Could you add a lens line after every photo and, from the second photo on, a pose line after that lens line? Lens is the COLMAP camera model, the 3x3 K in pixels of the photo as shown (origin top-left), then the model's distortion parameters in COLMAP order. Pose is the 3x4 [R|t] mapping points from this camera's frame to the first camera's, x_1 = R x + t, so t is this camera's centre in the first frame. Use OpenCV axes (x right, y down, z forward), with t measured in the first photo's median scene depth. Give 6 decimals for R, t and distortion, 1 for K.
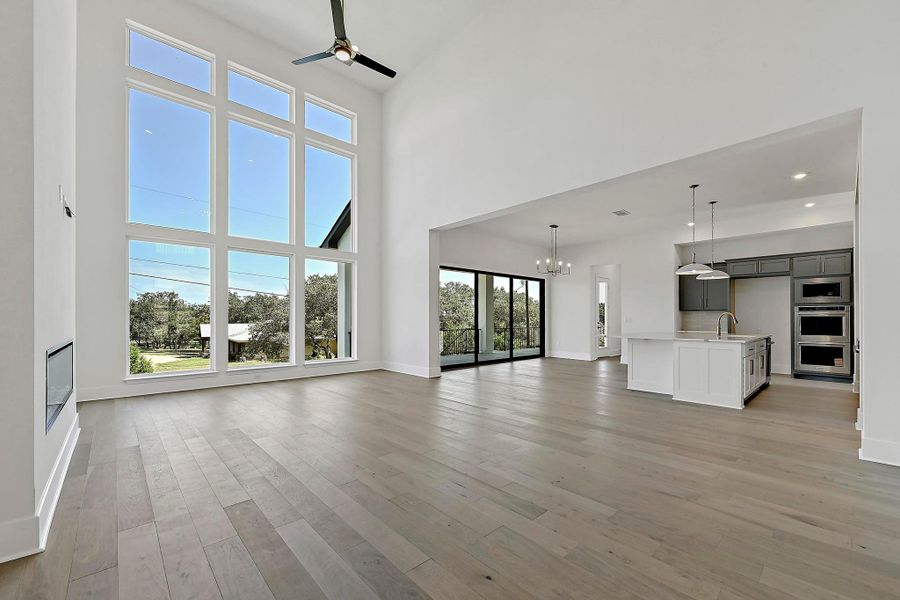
lens RADIAL K [[367.8, 0, 459.7], [0, 367.8, 315.3], [0, 0, 1]] dist [0.001121, 0.000044]
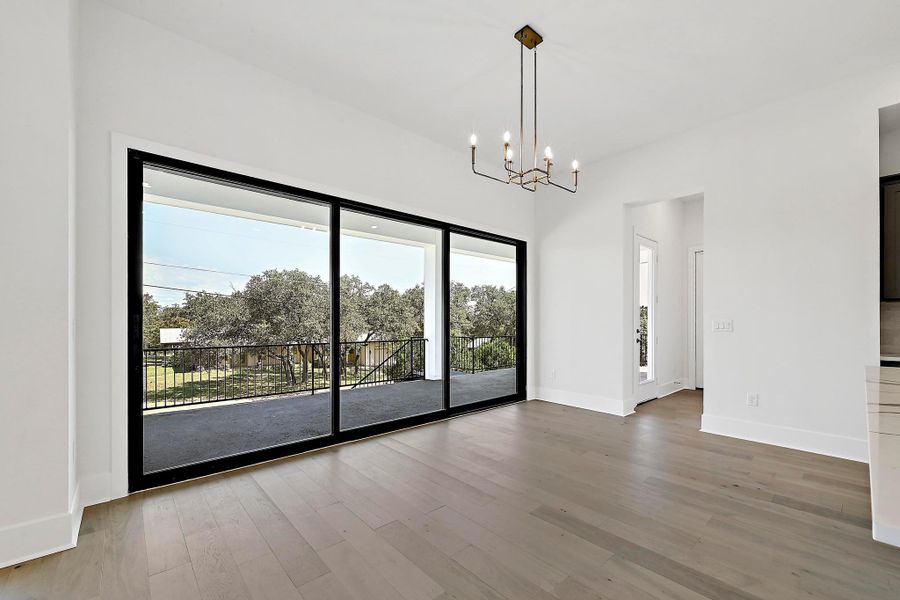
lens RADIAL K [[366.0, 0, 453.8], [0, 366.0, 321.7], [0, 0, 1]] dist [-0.001069, -0.000120]
pose [[0.999393, -0.001268, -0.034809, 0.165576], [0.001599, 0.999954, 0.009469, 0.004197], [0.034795, -0.009519, 0.999349, 0.554077]]
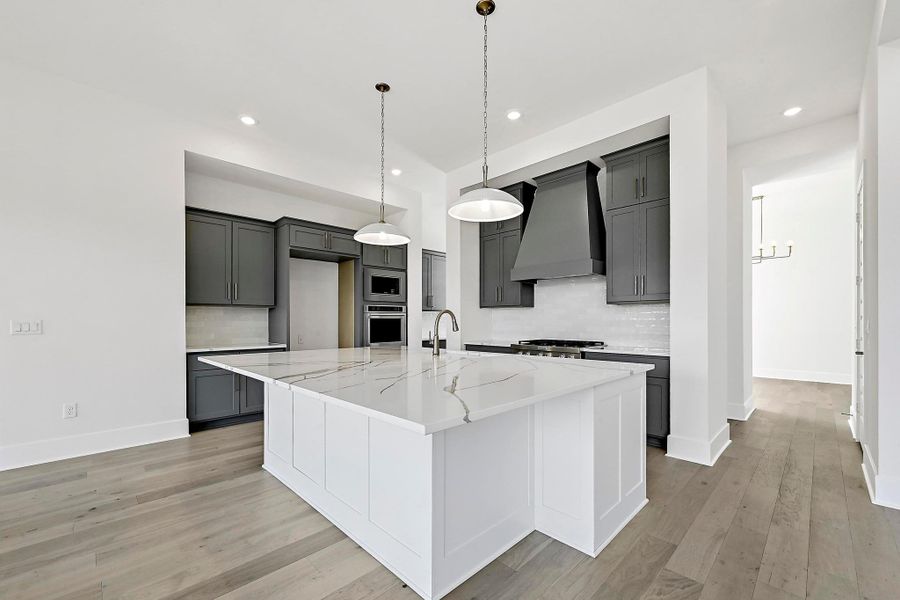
lens RADIAL K [[366.0, 0, 453.8], [0, 366.0, 321.7], [0, 0, 1]] dist [-0.001069, -0.000120]
pose [[-0.020676, -0.003046, 0.999782, 0.126503], [-0.006142, 0.999977, 0.002920, 0.005037], [-0.999767, -0.006080, -0.020695, 0.599735]]
